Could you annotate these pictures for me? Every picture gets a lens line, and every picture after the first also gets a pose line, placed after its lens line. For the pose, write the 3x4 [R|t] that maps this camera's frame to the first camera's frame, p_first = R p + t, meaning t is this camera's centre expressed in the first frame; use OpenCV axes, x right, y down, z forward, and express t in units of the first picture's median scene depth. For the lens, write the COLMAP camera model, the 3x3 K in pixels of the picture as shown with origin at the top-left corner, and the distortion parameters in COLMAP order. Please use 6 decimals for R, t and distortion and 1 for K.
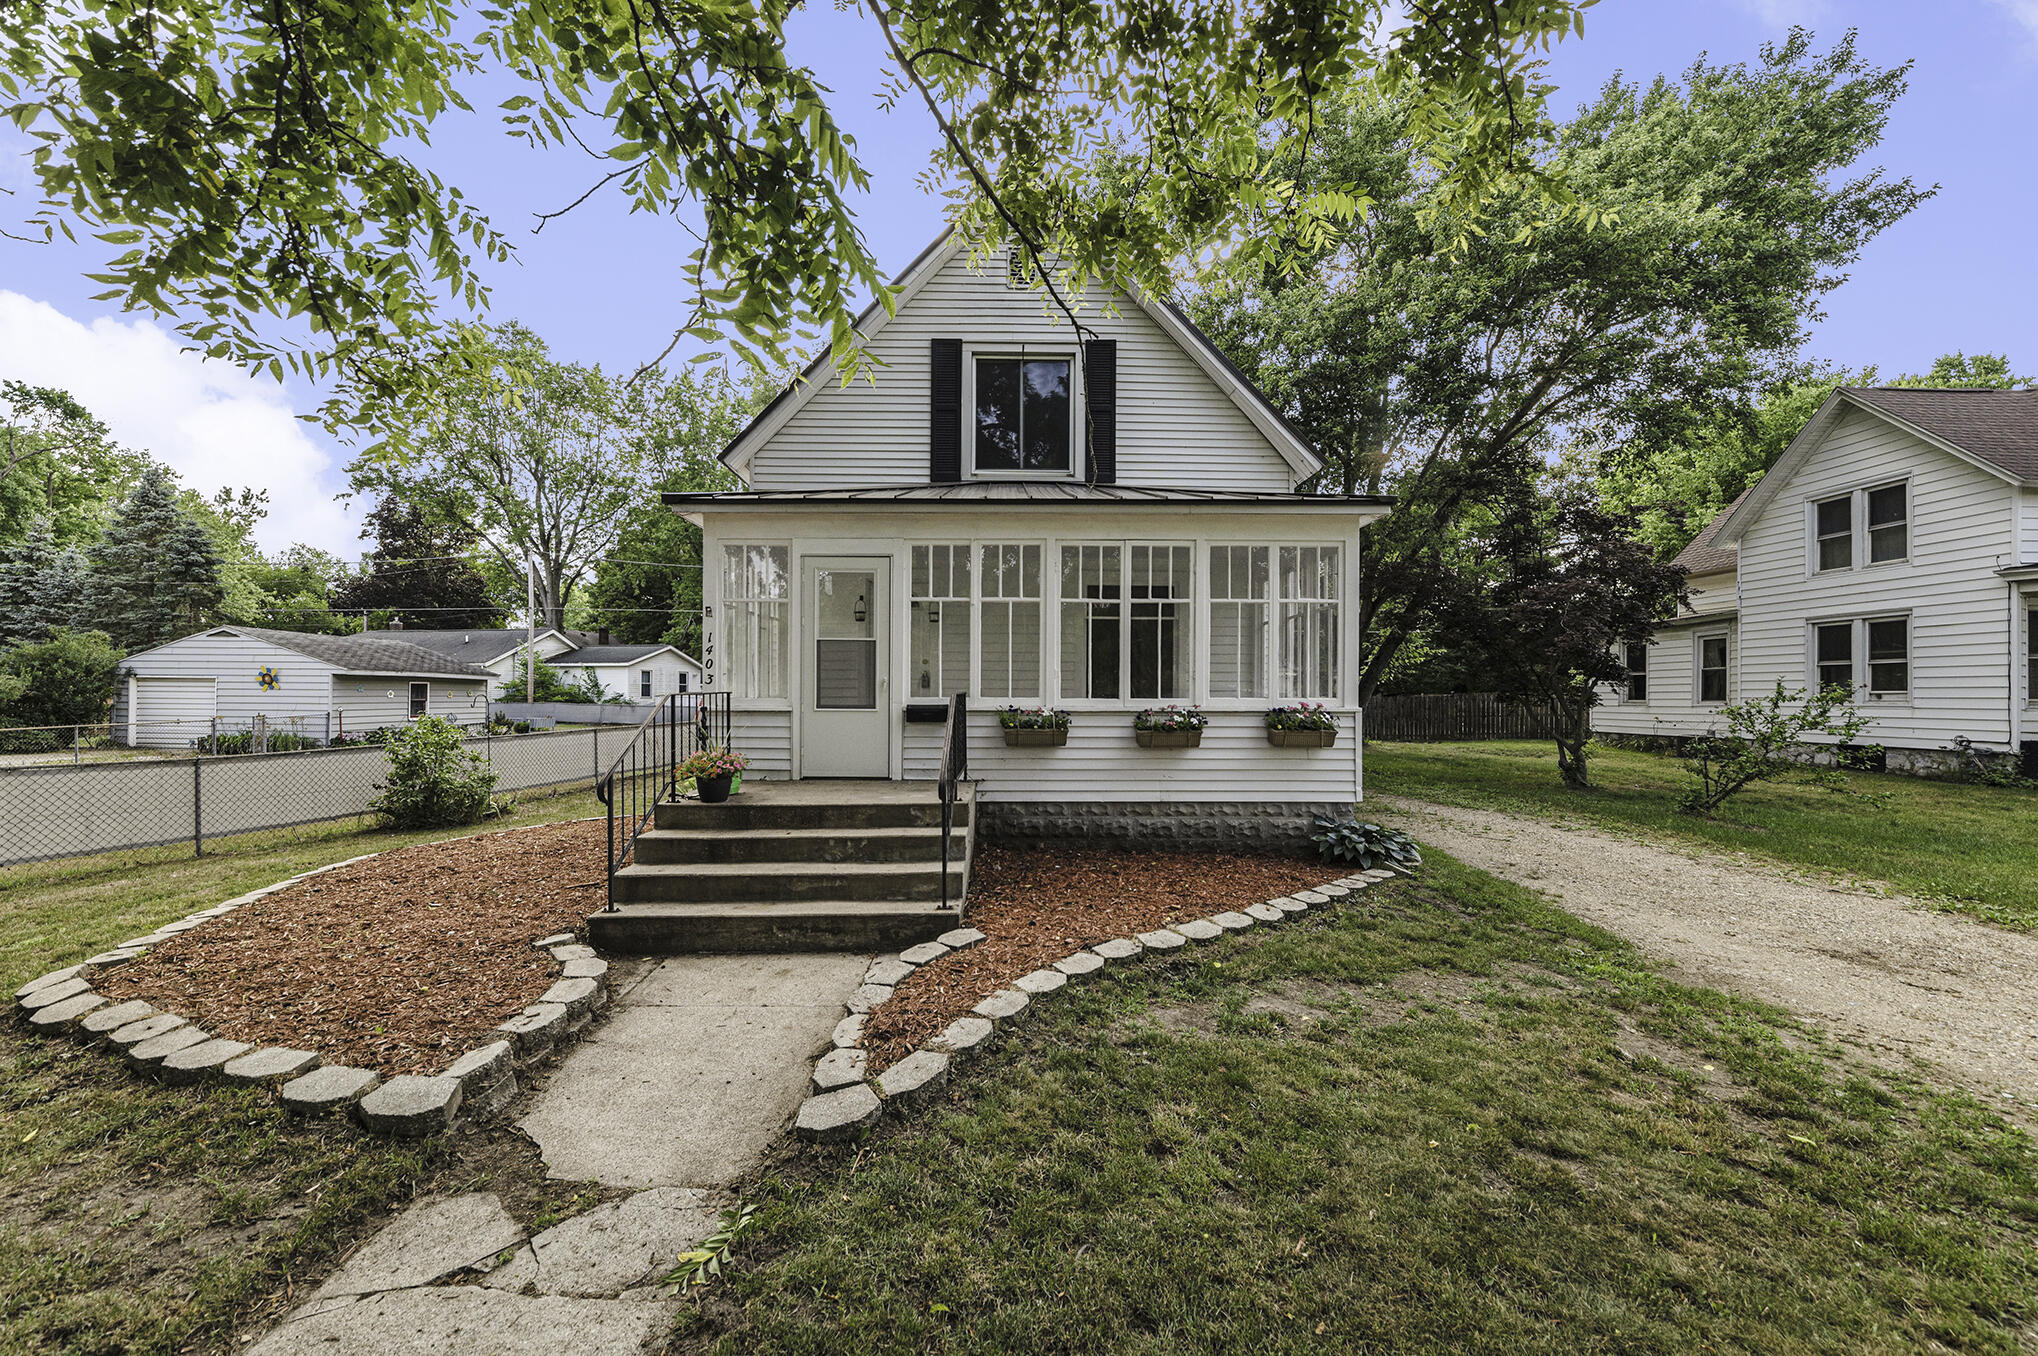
lens RADIAL K [[757.3, 0, 1010.9], [0, 757.3, 692.4], [0, 0, 1]] dist [0.005368, -0.001400]
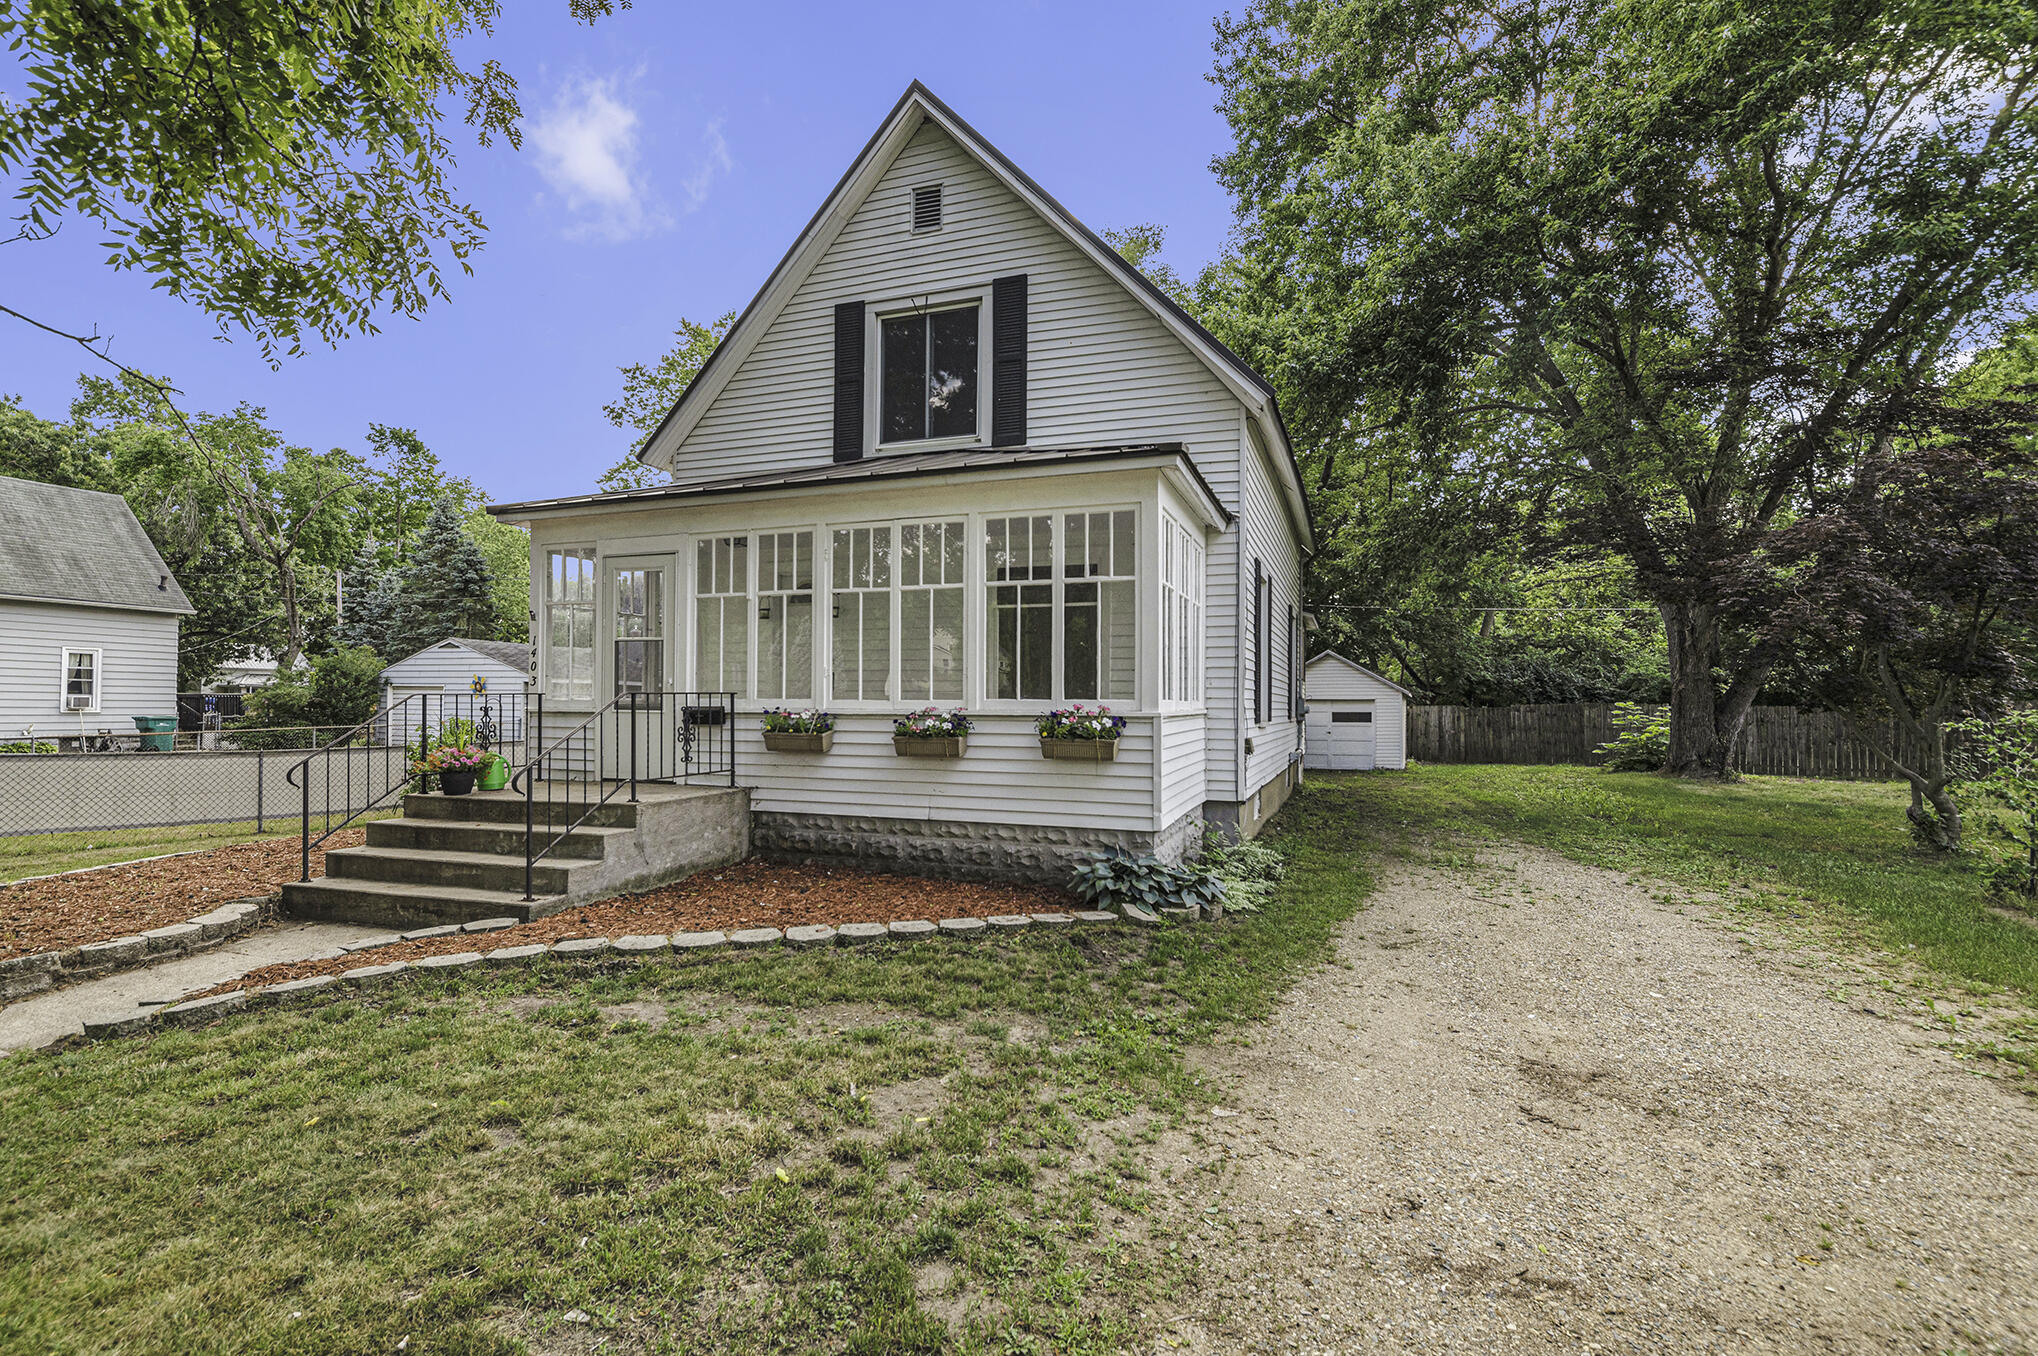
lens RADIAL K [[974.7, 0, 1020.0], [0, 974.7, 682.4], [0, 0, 1]] dist [0.012279, 0.001379]
pose [[0.929966, -0.007734, -0.367563, 0.525437], [0.000882, 0.999823, -0.018807, 0.007194], [0.367644, 0.017166, 0.929808, 0.002270]]
